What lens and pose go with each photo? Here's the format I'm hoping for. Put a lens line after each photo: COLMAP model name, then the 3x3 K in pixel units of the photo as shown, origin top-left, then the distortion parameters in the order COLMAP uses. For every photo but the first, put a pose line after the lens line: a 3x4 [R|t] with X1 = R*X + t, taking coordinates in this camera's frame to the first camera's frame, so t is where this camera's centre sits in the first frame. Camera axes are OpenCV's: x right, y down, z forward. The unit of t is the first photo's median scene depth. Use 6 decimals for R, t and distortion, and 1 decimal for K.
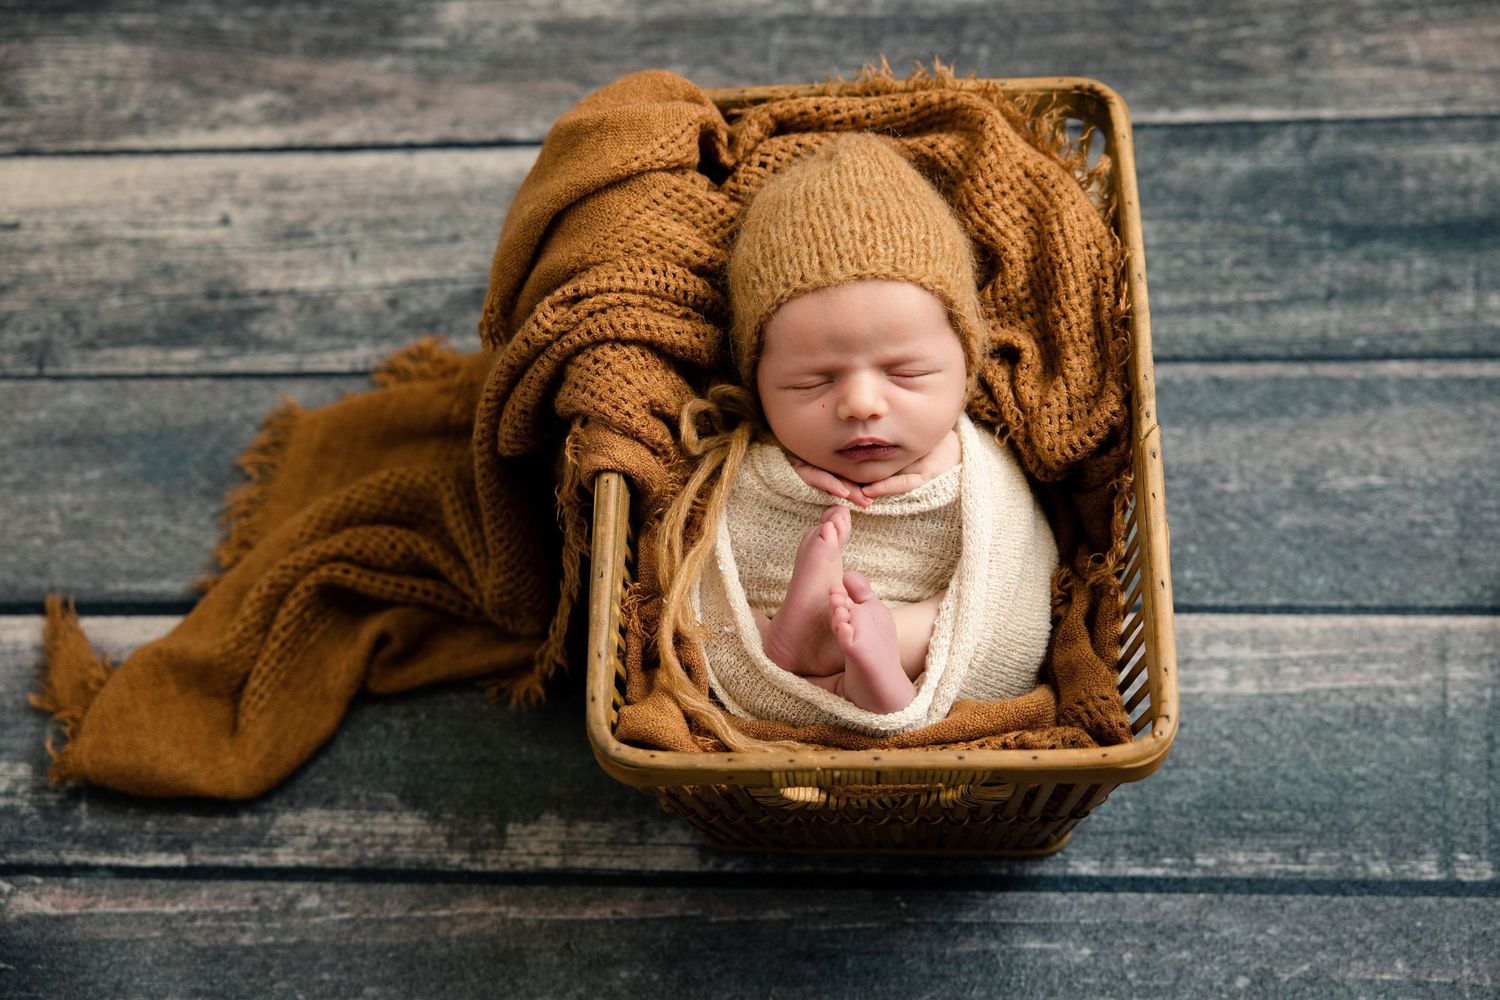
lens RADIAL K [[1879.7, 0, 748.3], [0, 1879.7, 497.9], [0, 0, 1]] dist [0.030393, 0.000000]
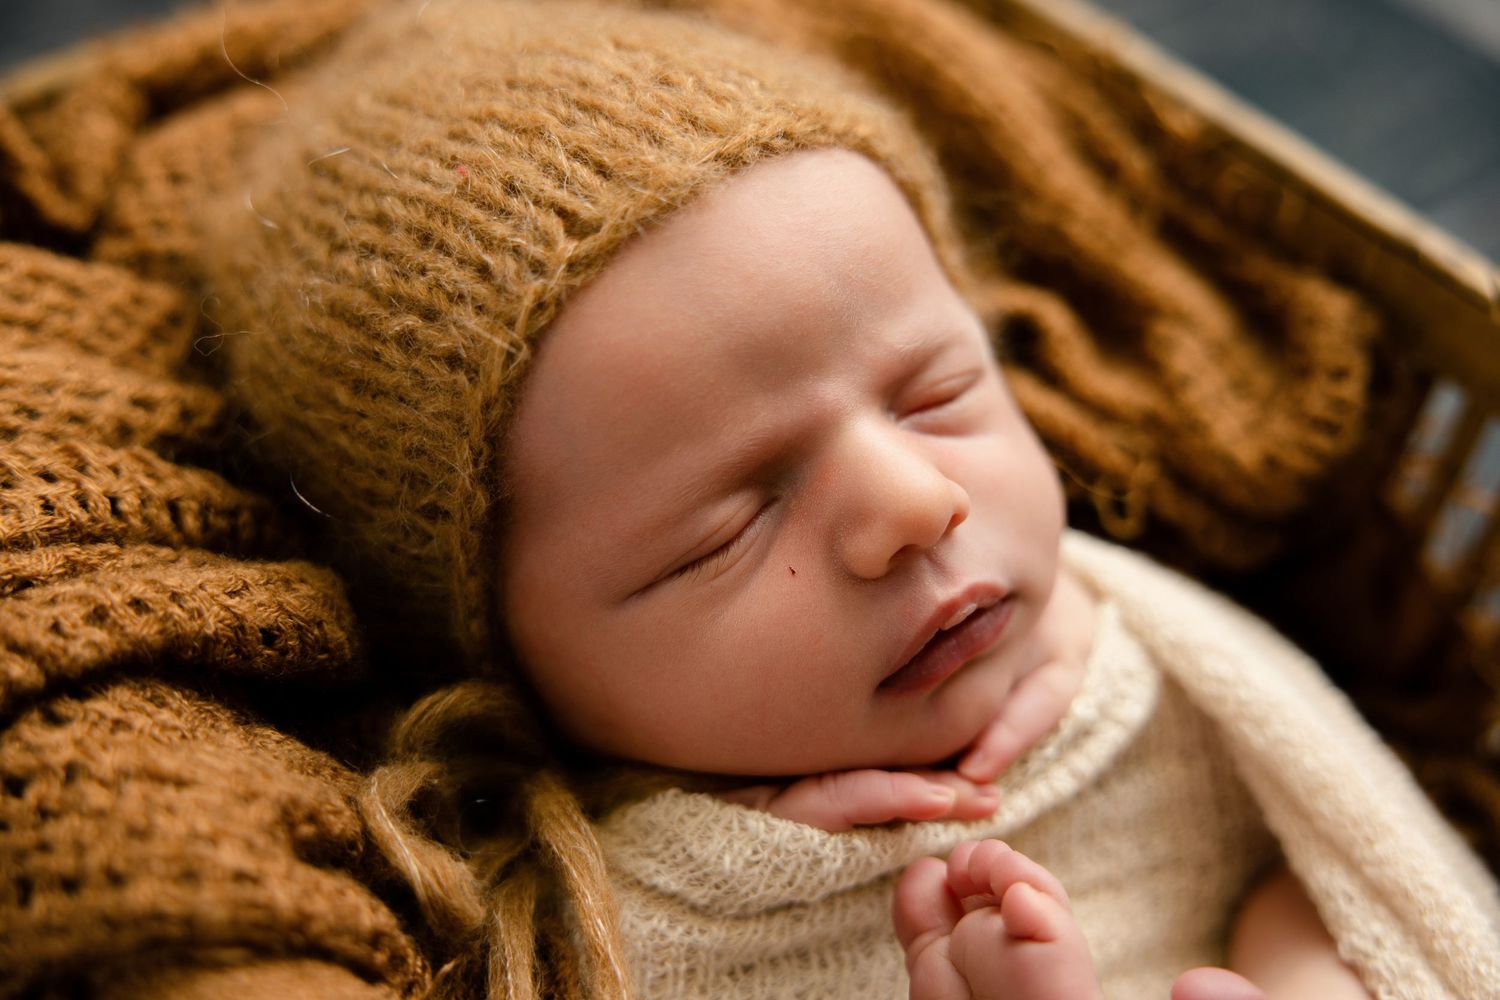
lens RADIAL K [[1879.7, 0, 756.7], [0, 1879.7, 506.2], [0, 0, 1]] dist [0.030393, 0.000000]
pose [[0.767795, -0.354132, 0.533930, -0.129992], [0.502039, 0.850295, -0.157972, -0.010119], [-0.398055, 0.389344, 0.830641, 0.714759]]
